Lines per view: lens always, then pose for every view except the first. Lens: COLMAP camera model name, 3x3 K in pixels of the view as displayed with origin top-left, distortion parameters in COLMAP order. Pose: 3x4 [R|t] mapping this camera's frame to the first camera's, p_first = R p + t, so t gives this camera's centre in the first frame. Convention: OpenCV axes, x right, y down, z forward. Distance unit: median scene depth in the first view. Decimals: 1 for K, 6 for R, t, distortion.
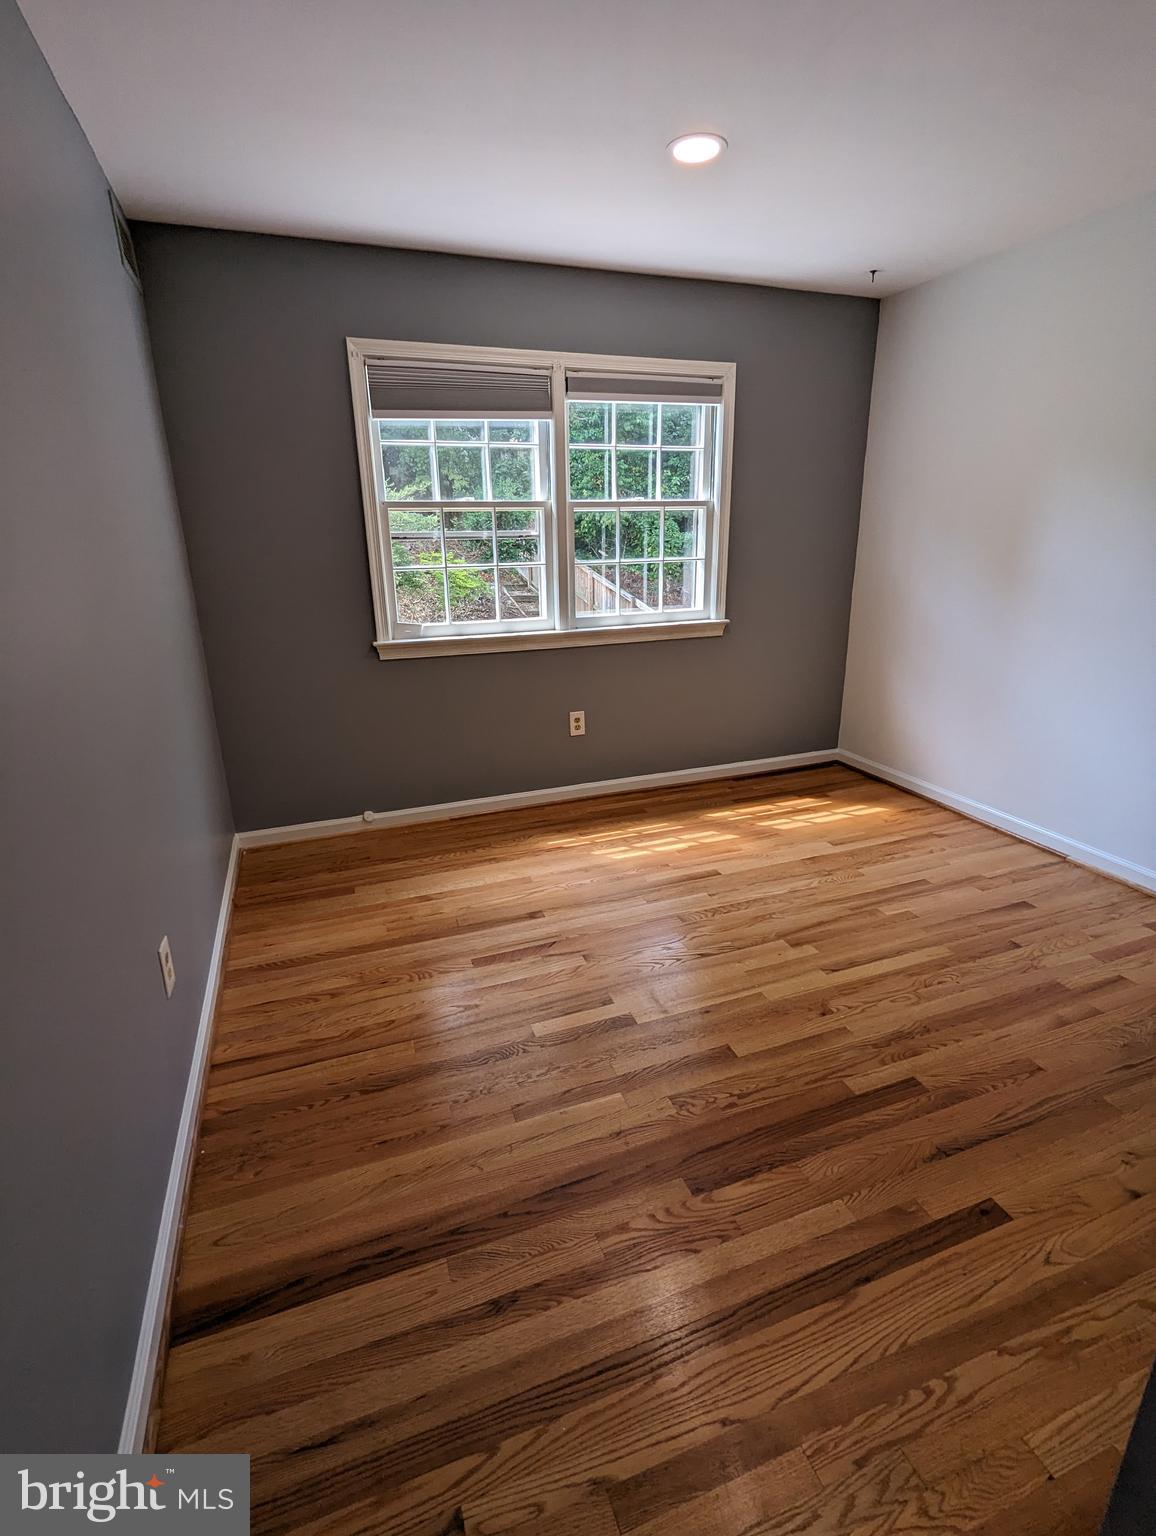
lens RADIAL K [[731.3, 0, 577.4], [0, 731.3, 768.7], [0, 0, 1]] dist [-0.001453, 0.001132]
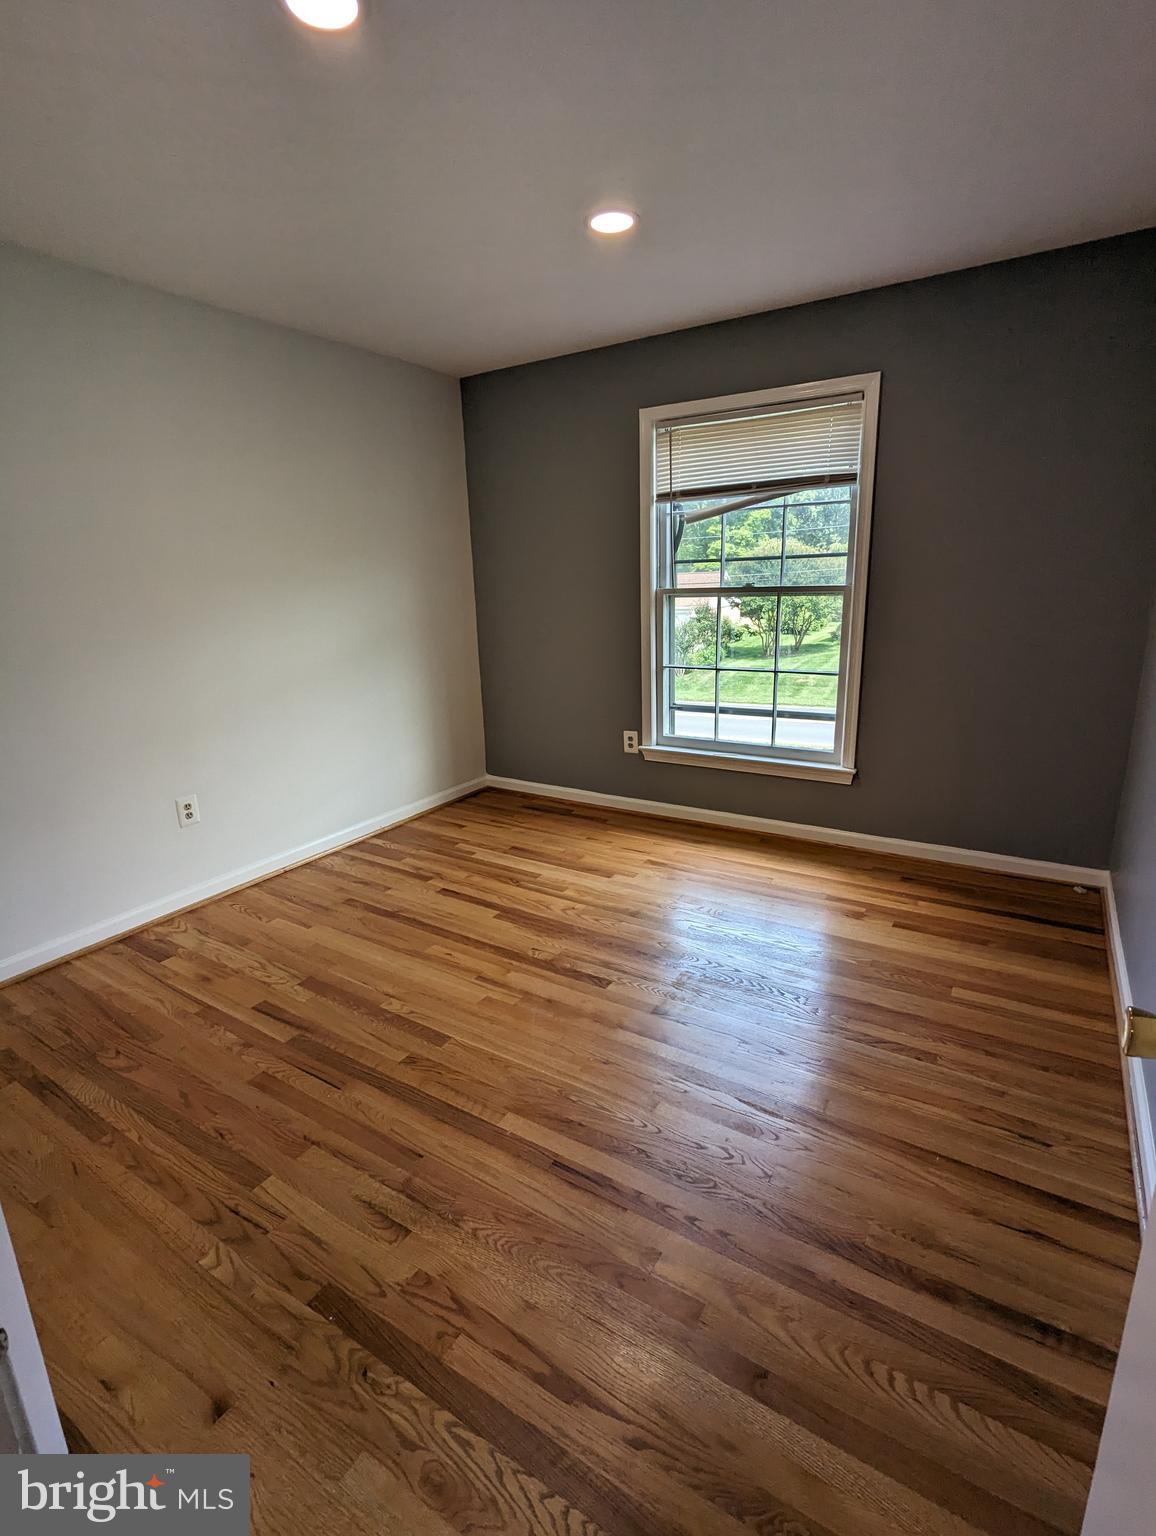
lens RADIAL K [[731.3, 0, 577.5], [0, 731.3, 766.2], [0, 0, 1]] dist [-0.001453, 0.001132]
pose [[0.605382, 0.208132, -0.768241, 0.797545], [-0.219563, 0.971423, 0.090160, -0.107630], [0.765052, 0.114096, 0.633780, 0.250925]]
